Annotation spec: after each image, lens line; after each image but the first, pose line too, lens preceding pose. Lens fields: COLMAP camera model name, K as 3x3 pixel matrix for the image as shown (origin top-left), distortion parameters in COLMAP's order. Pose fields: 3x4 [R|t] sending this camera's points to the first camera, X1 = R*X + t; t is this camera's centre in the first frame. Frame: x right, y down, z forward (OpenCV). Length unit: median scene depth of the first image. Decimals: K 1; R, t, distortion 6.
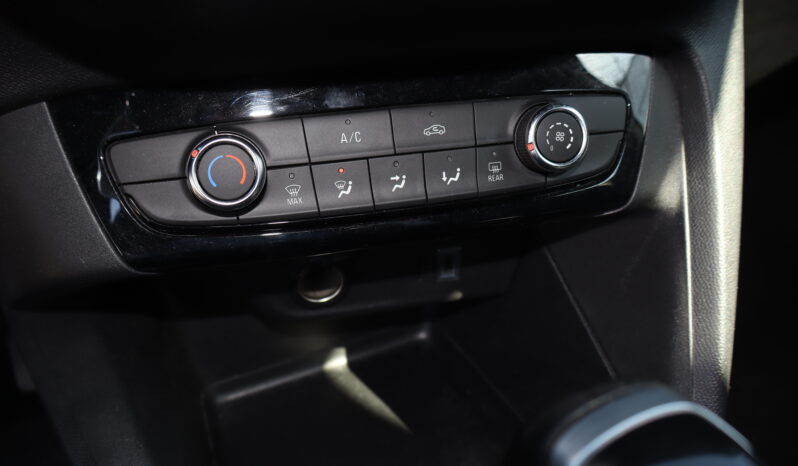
lens RADIAL K [[657.2, 0, 398.8], [0, 657.2, 233.4], [0, 0, 1]] dist [-0.004657, 0.004124]
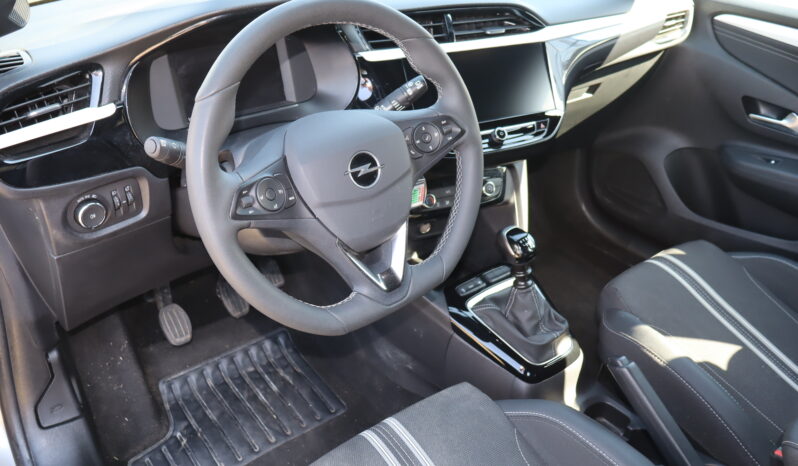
lens RADIAL K [[657.2, 0, 396.7], [0, 657.2, 234.0], [0, 0, 1]] dist [-0.004657, 0.004124]
pose [[0.975347, -0.064494, 0.211042, -1.419292], [0.062605, 0.997916, 0.015626, 0.060399], [-0.211610, -0.002028, 0.977352, -3.459285]]
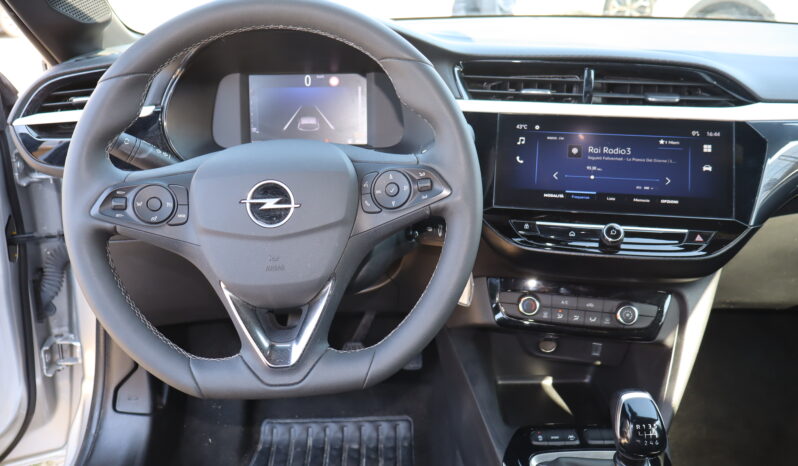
lens RADIAL K [[657.2, 0, 399.2], [0, 657.2, 231.3], [0, 0, 1]] dist [-0.004657, 0.004124]
pose [[0.910964, 0.178444, -0.371890, 0.350631], [-0.228508, 0.968912, -0.094829, 0.022974], [0.343407, 0.171366, 0.923420, -2.554548]]
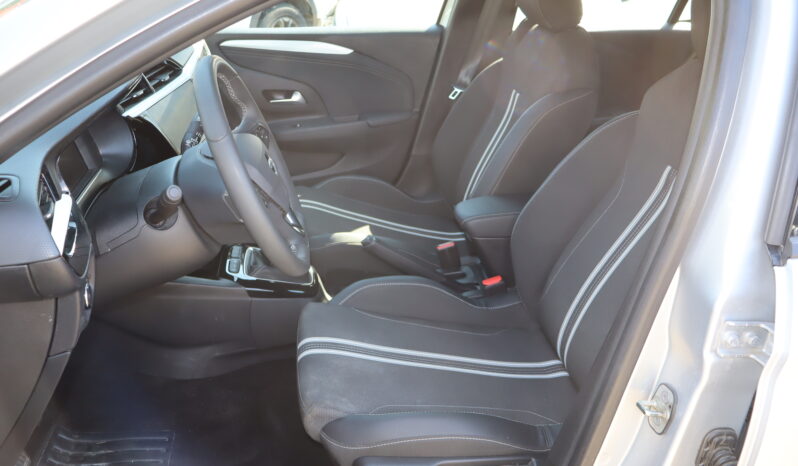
lens RADIAL K [[657.2, 0, 399.5], [0, 657.2, 232.7], [0, 0, 1]] dist [-0.004657, 0.004124]
pose [[0.296001, -0.390629, 0.871661, -4.596850], [0.462641, 0.857003, 0.226955, -0.391289], [-0.835671, 0.336087, 0.434394, -3.001700]]
